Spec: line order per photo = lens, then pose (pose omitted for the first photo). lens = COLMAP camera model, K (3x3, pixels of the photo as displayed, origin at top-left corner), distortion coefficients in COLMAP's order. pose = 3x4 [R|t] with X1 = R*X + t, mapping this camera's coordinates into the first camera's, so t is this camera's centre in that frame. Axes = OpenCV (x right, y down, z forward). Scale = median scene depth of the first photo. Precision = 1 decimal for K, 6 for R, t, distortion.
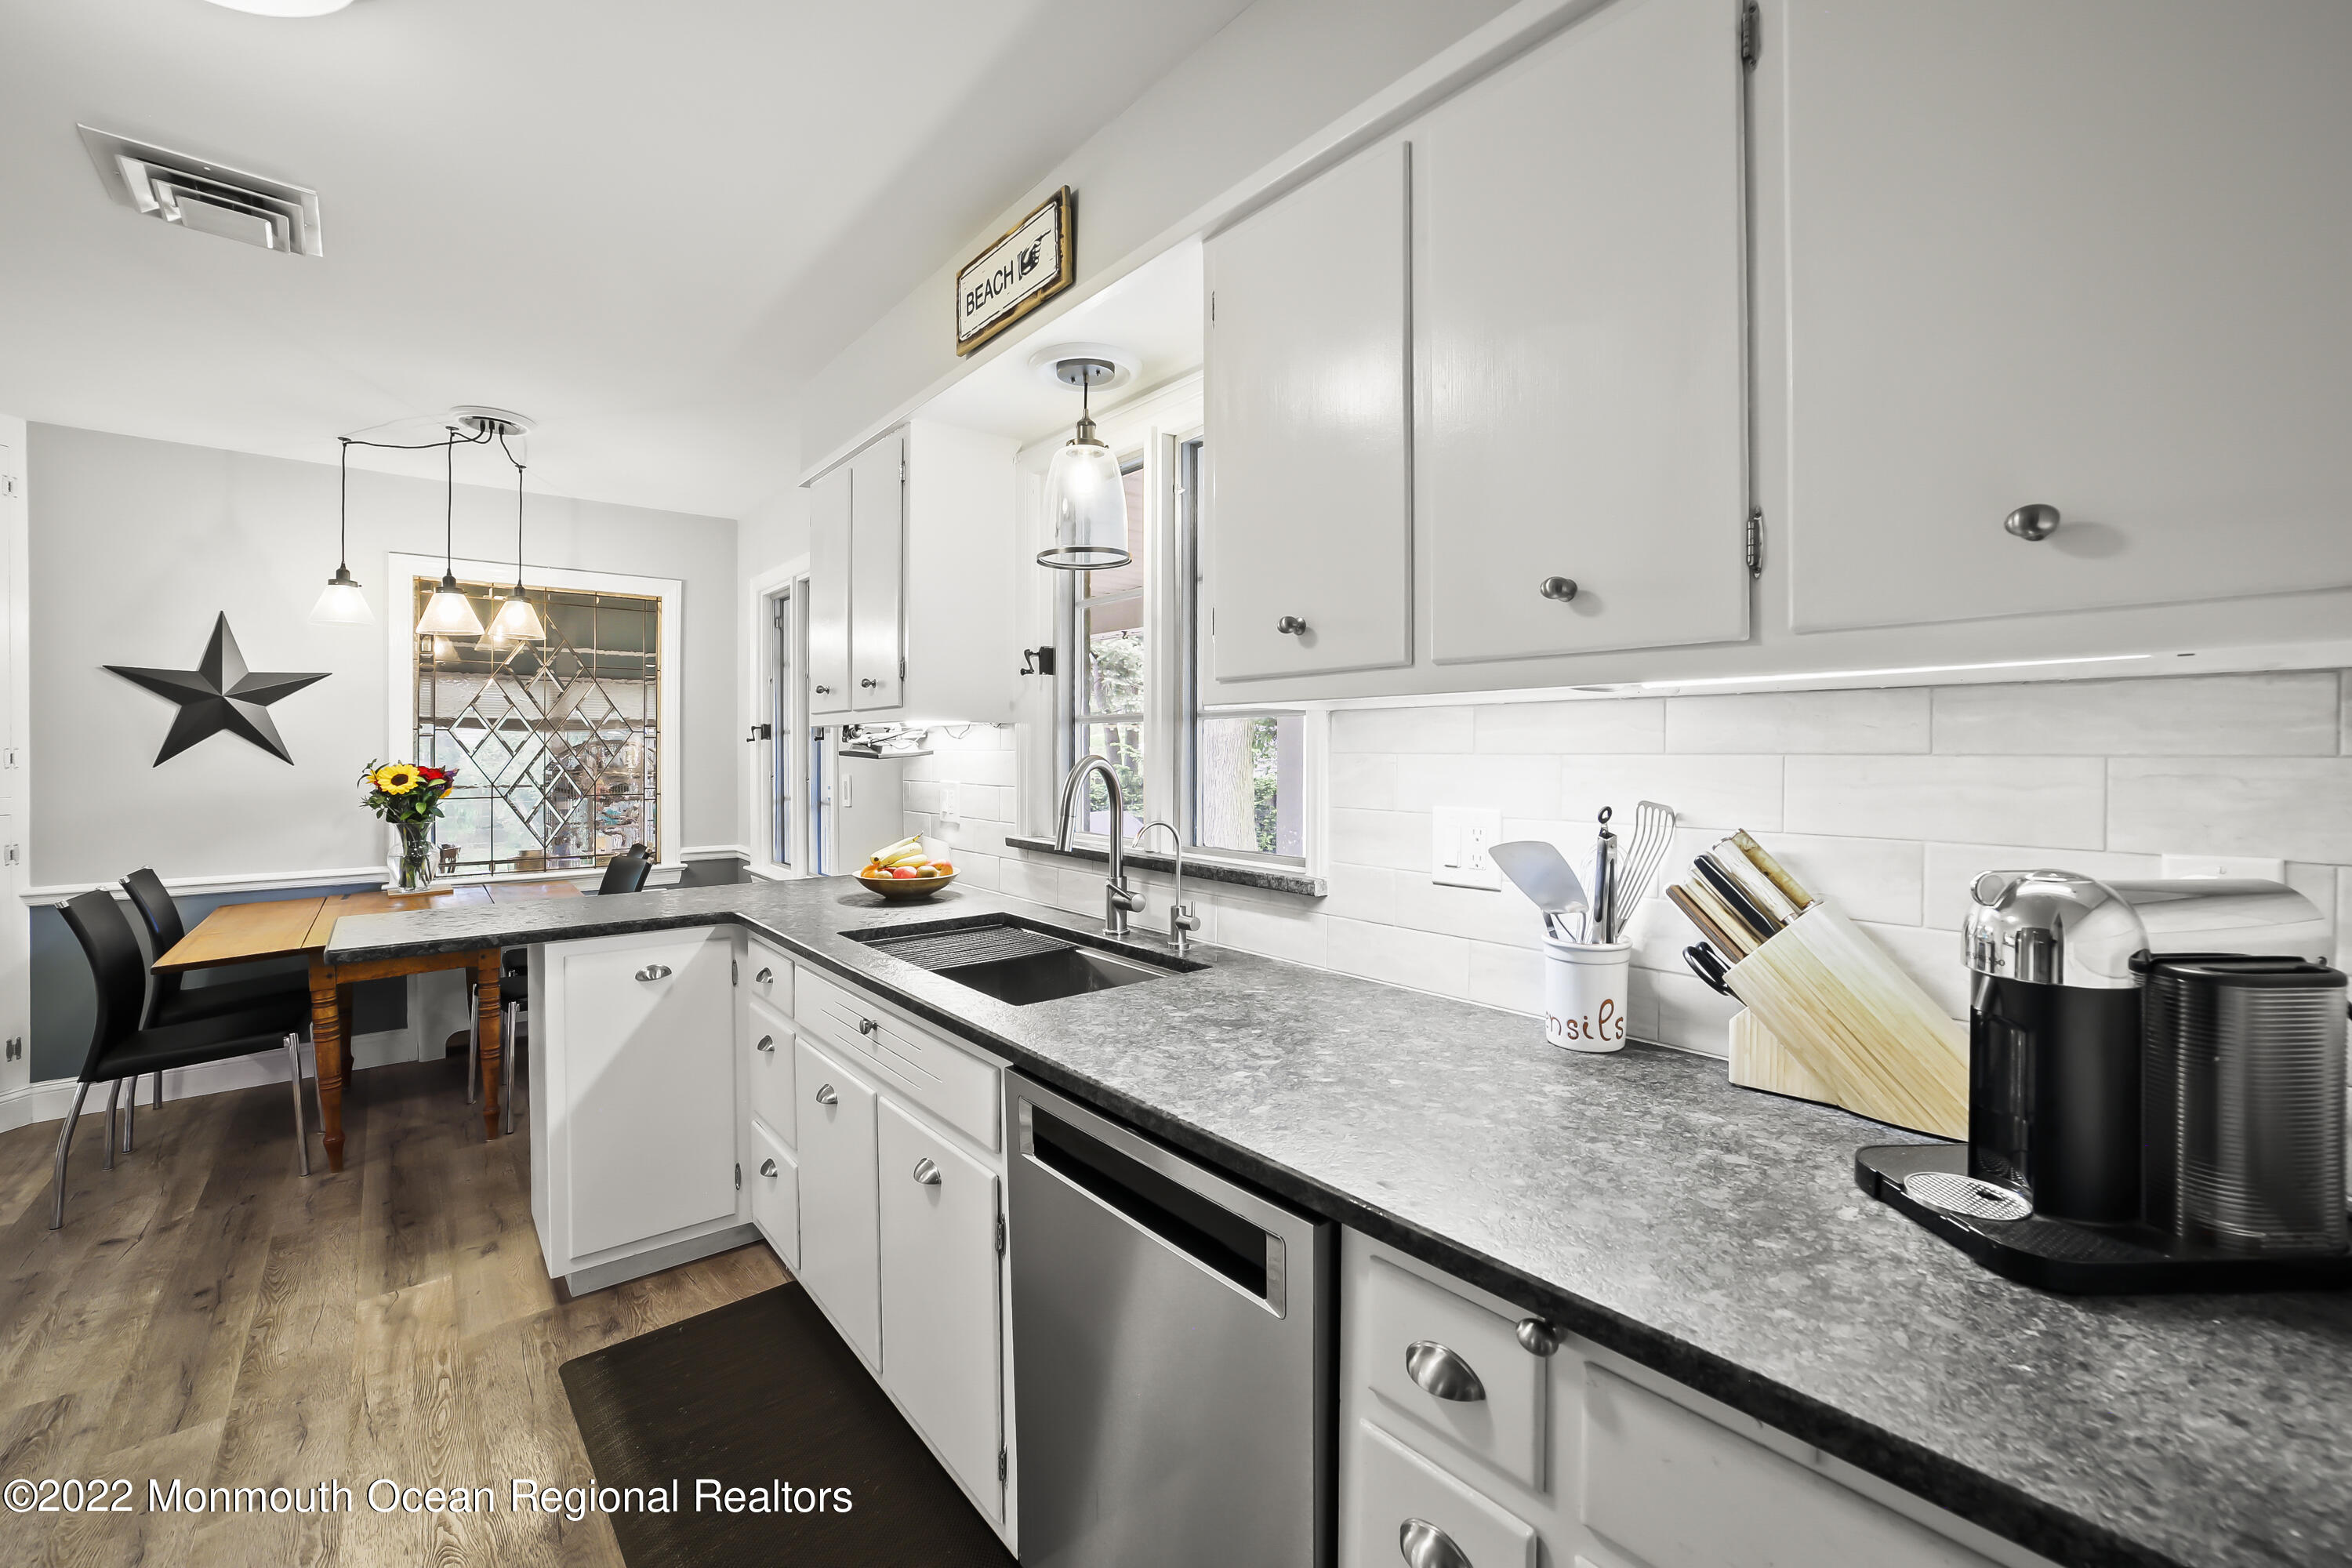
lens RADIAL K [[960.5, 0, 1185.3], [0, 960.5, 754.6], [0, 0, 1]] dist [-0.018929, 0.007014]
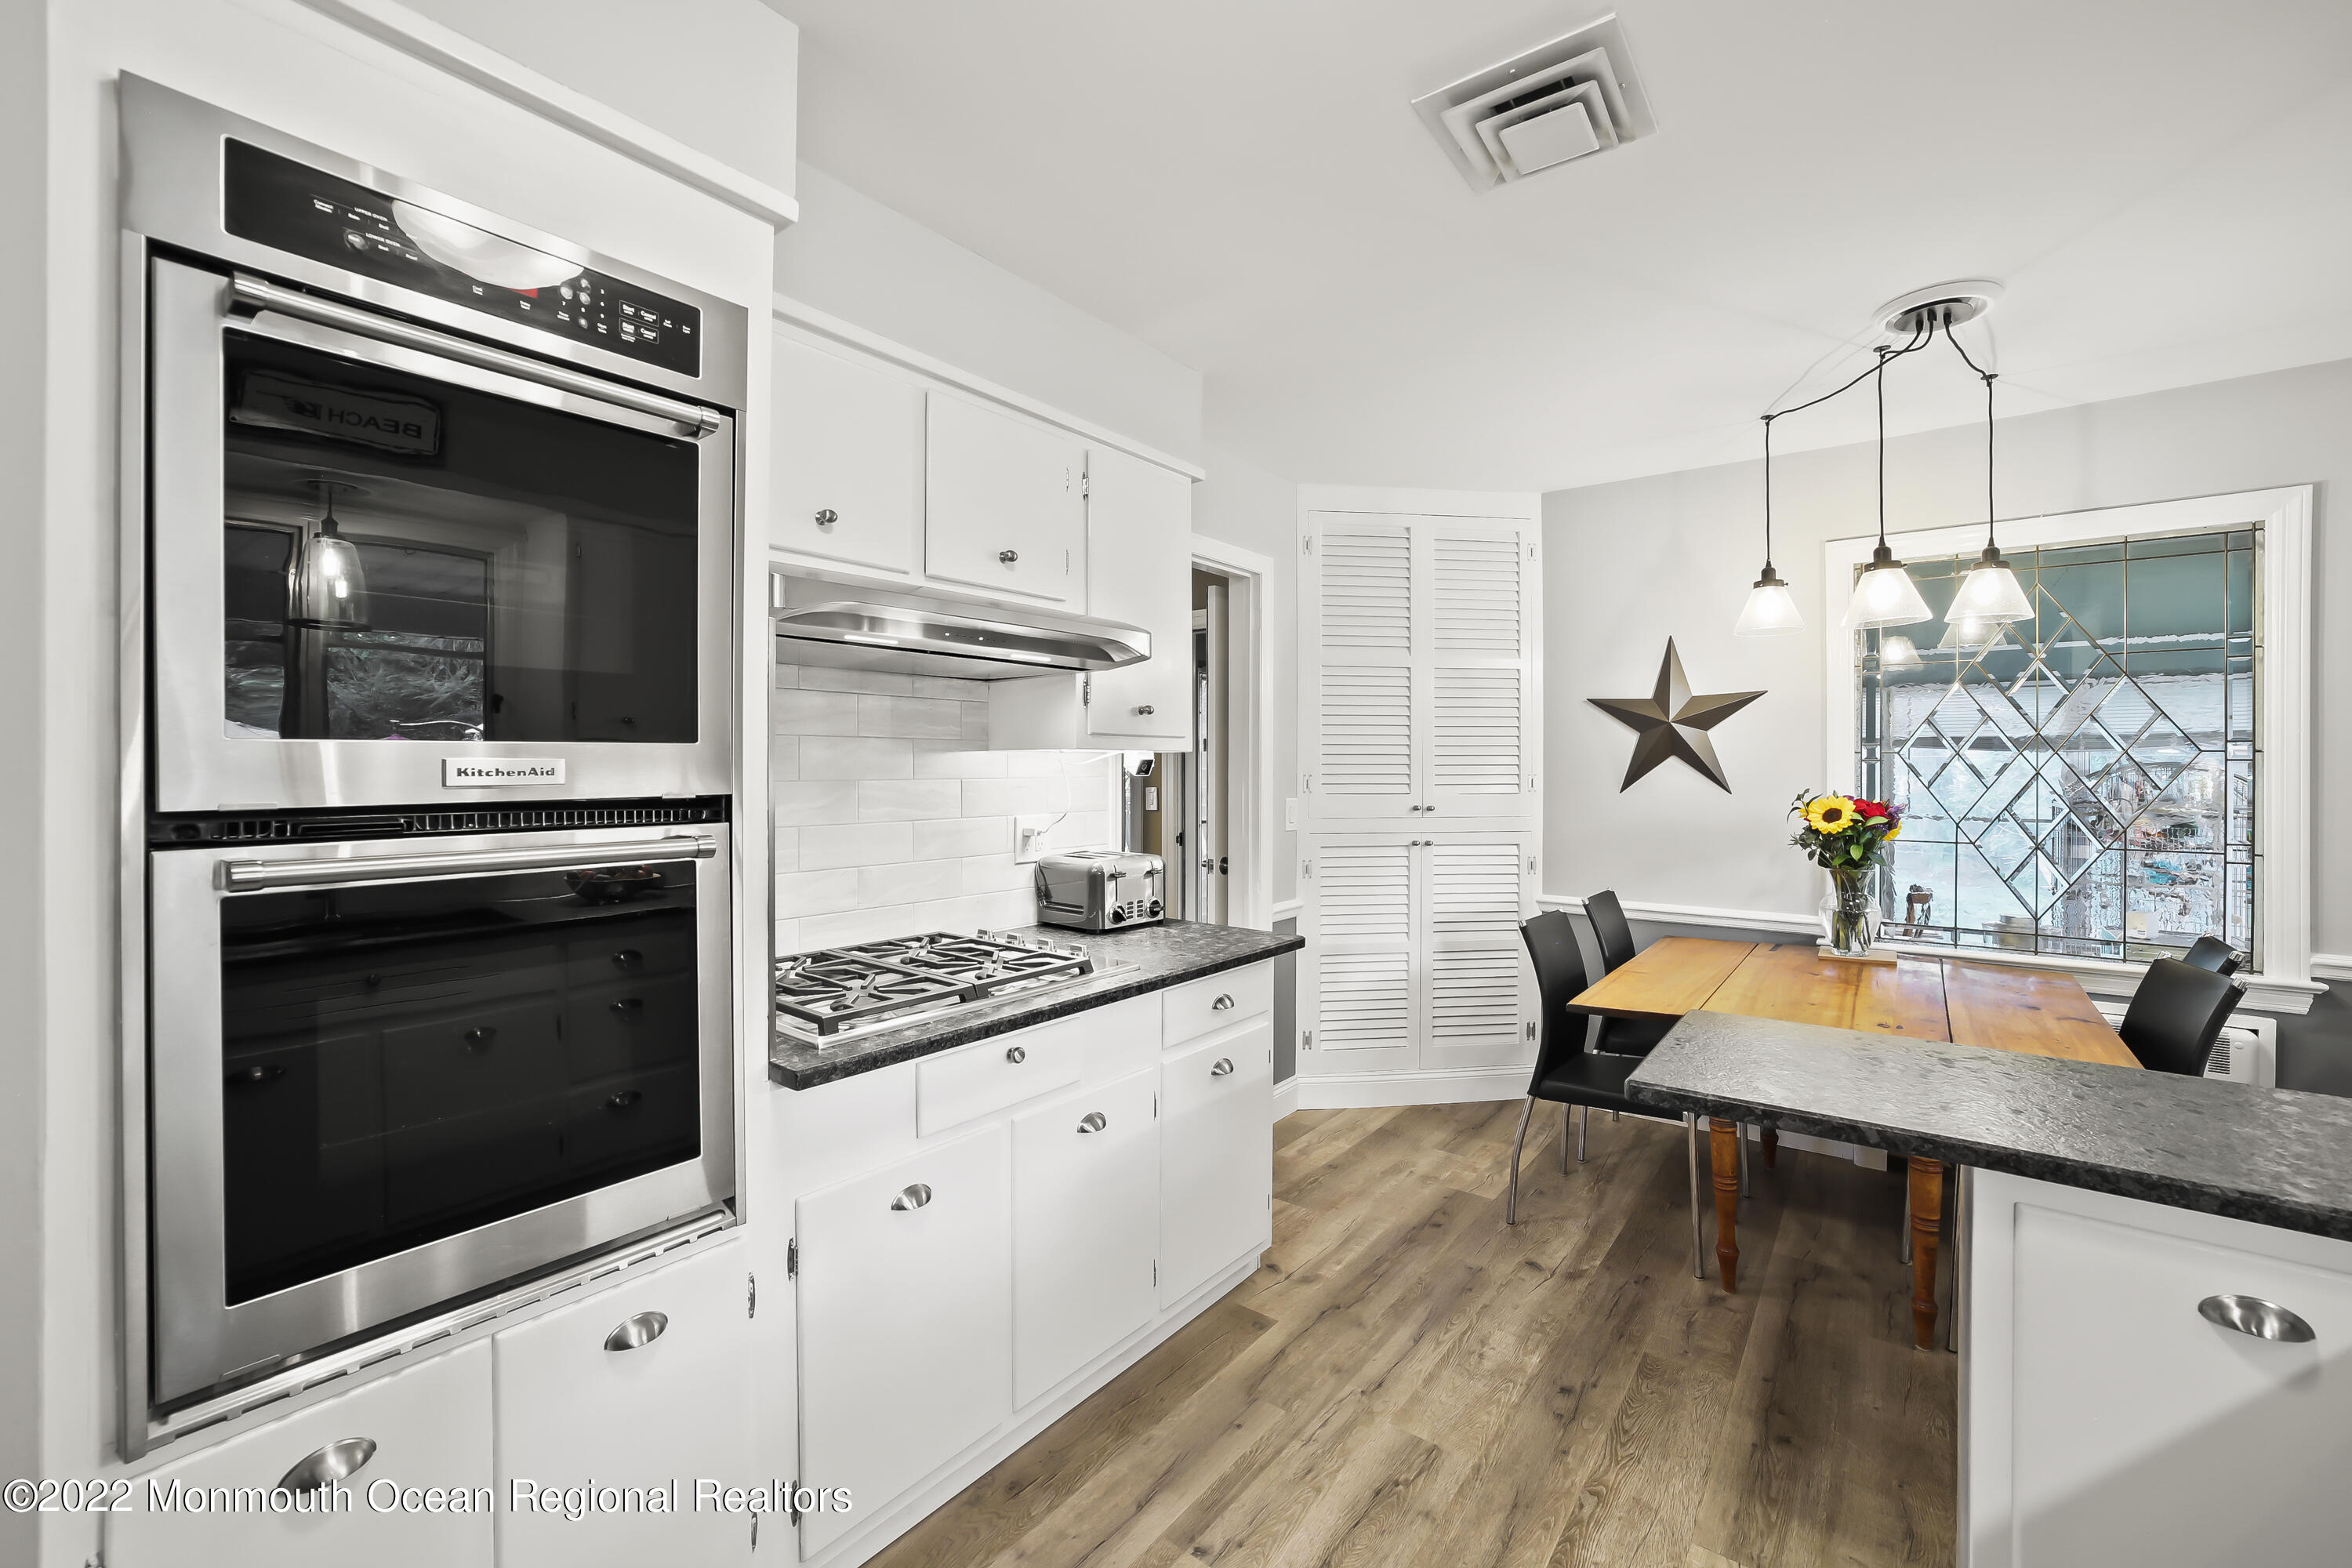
lens RADIAL K [[960.5, 0, 1174.3], [0, 960.5, 763.6], [0, 0, 1]] dist [-0.018929, 0.007014]
pose [[0.212069, -0.001043, -0.977254, -0.147383], [-0.007834, 0.999965, -0.002768, -0.011387], [0.977223, 0.008243, 0.212054, 0.275211]]
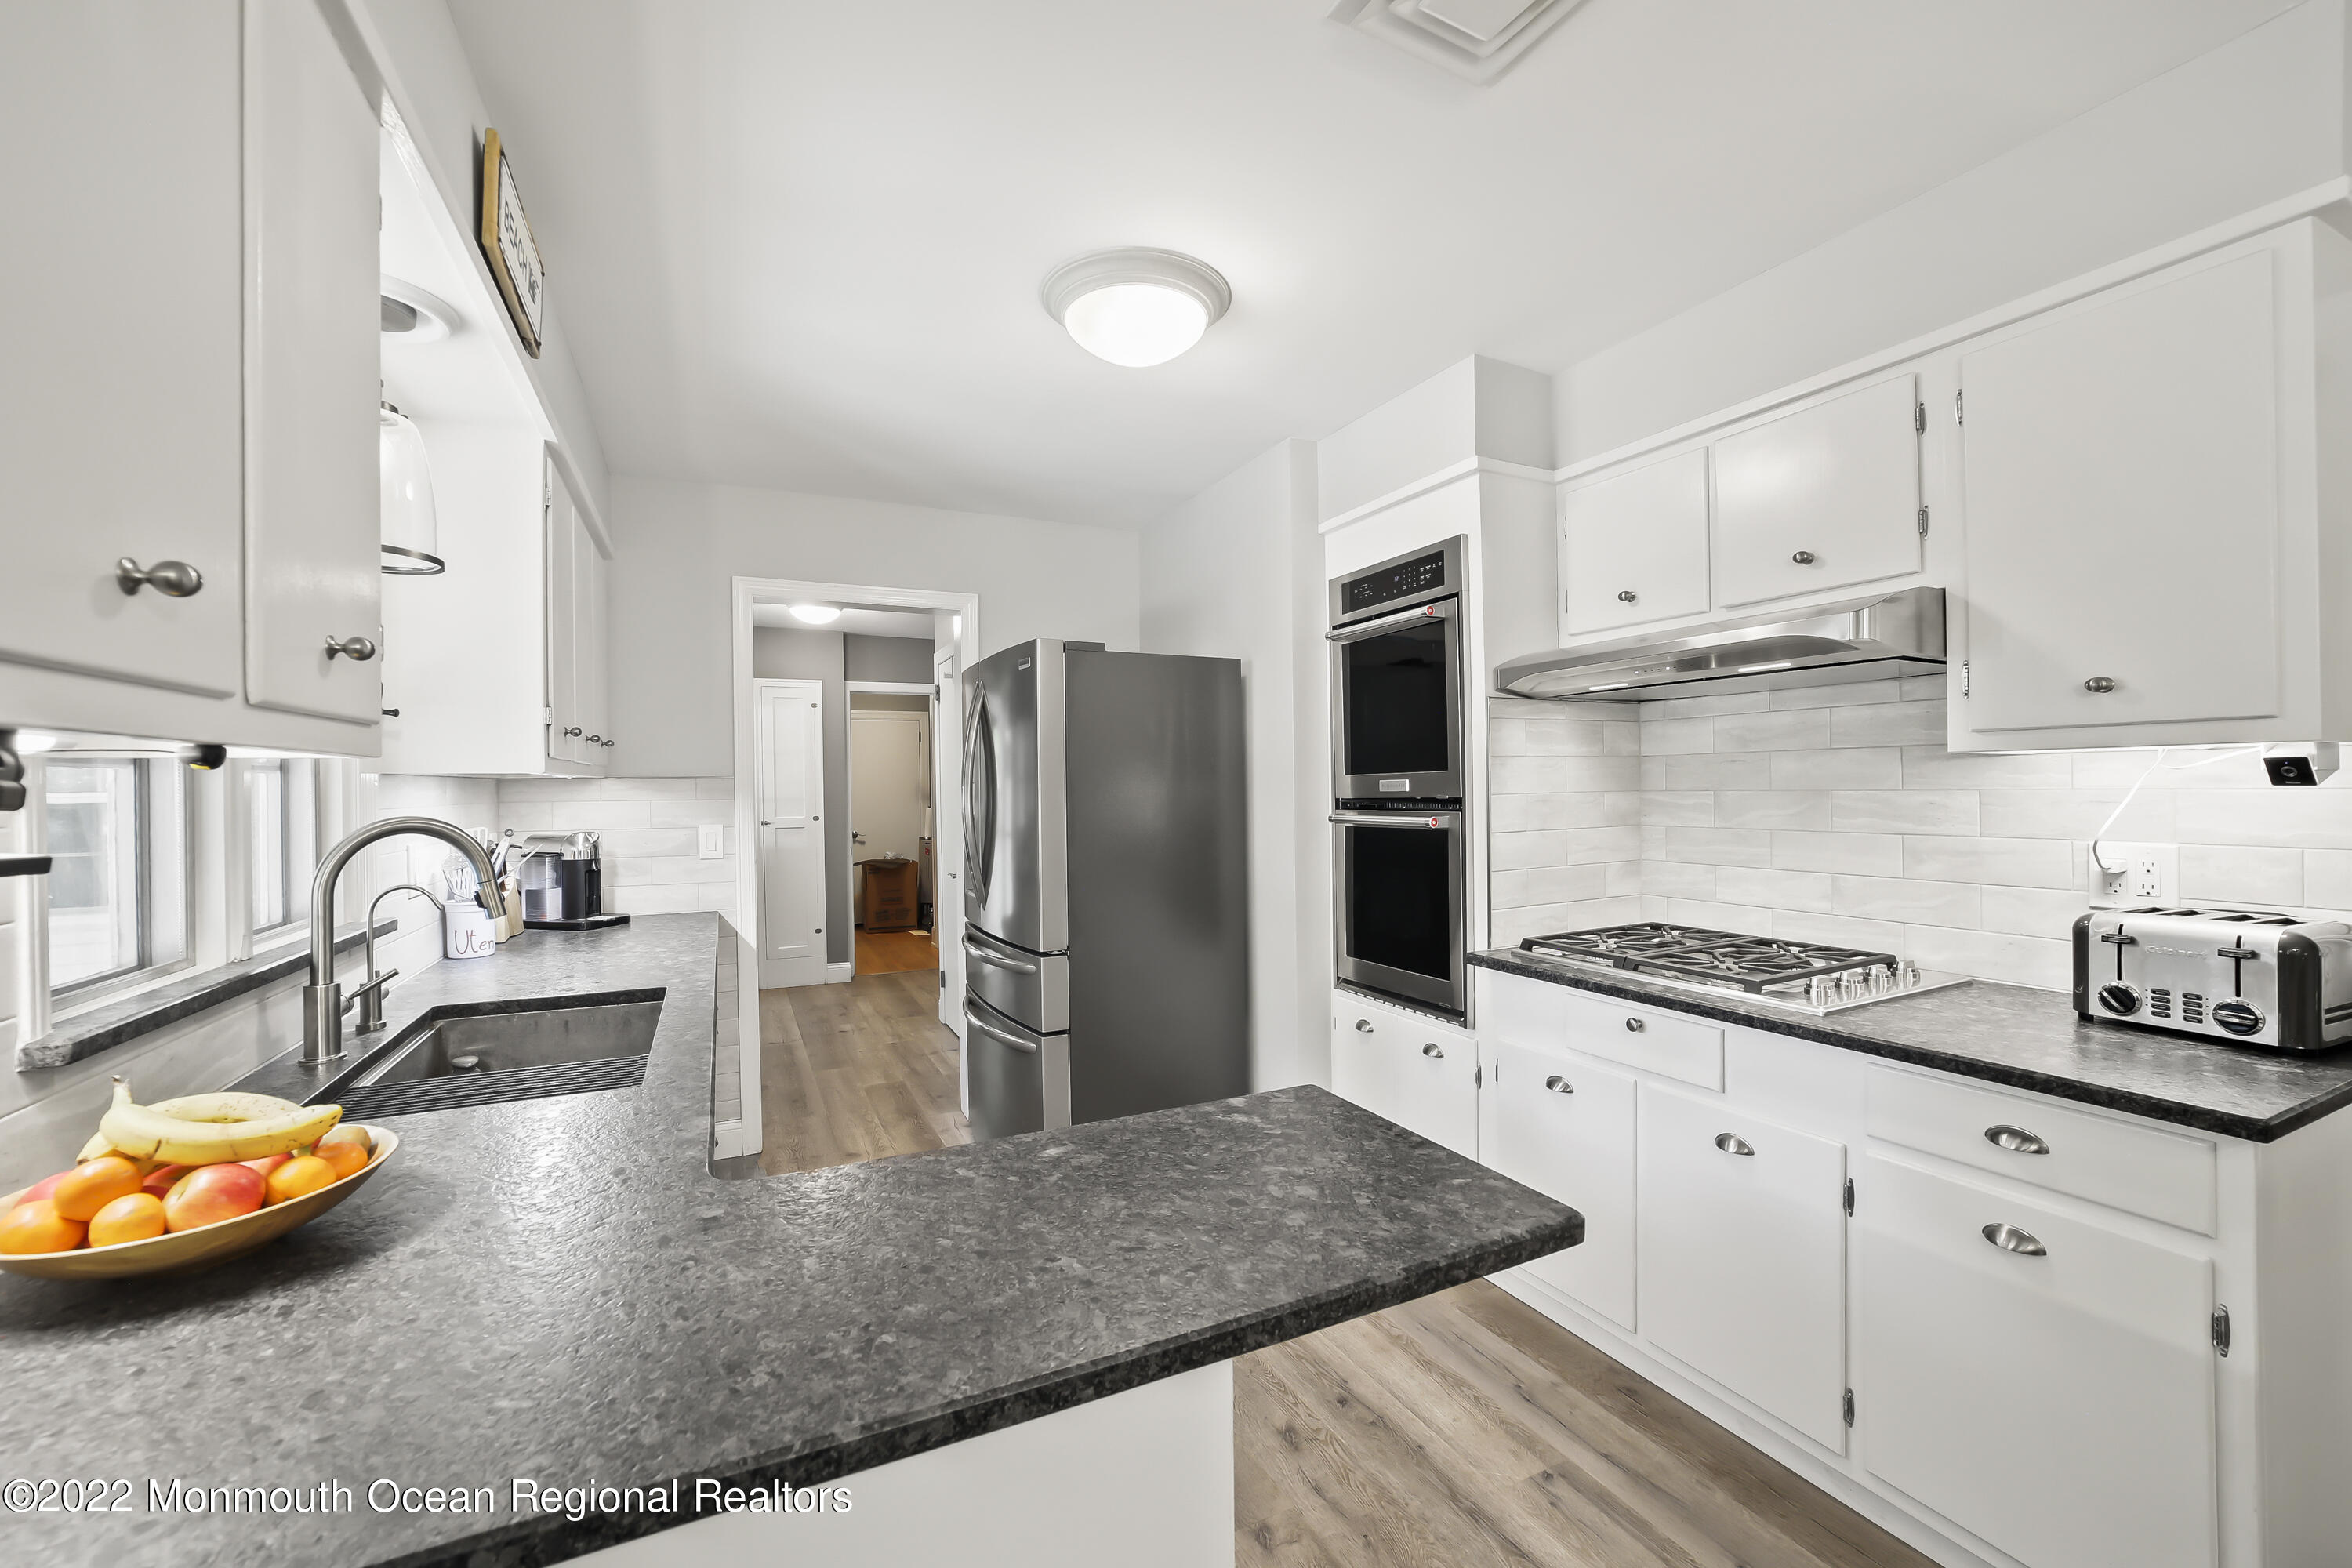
lens RADIAL K [[960.5, 0, 1194.6], [0, 960.5, 786.2], [0, 0, 1]] dist [-0.018929, 0.007014]
pose [[-0.973407, 0.011983, 0.228771, -0.534157], [0.012157, 0.999926, -0.000649, -0.008505], [-0.228762, 0.002149, -0.973480, 0.939648]]
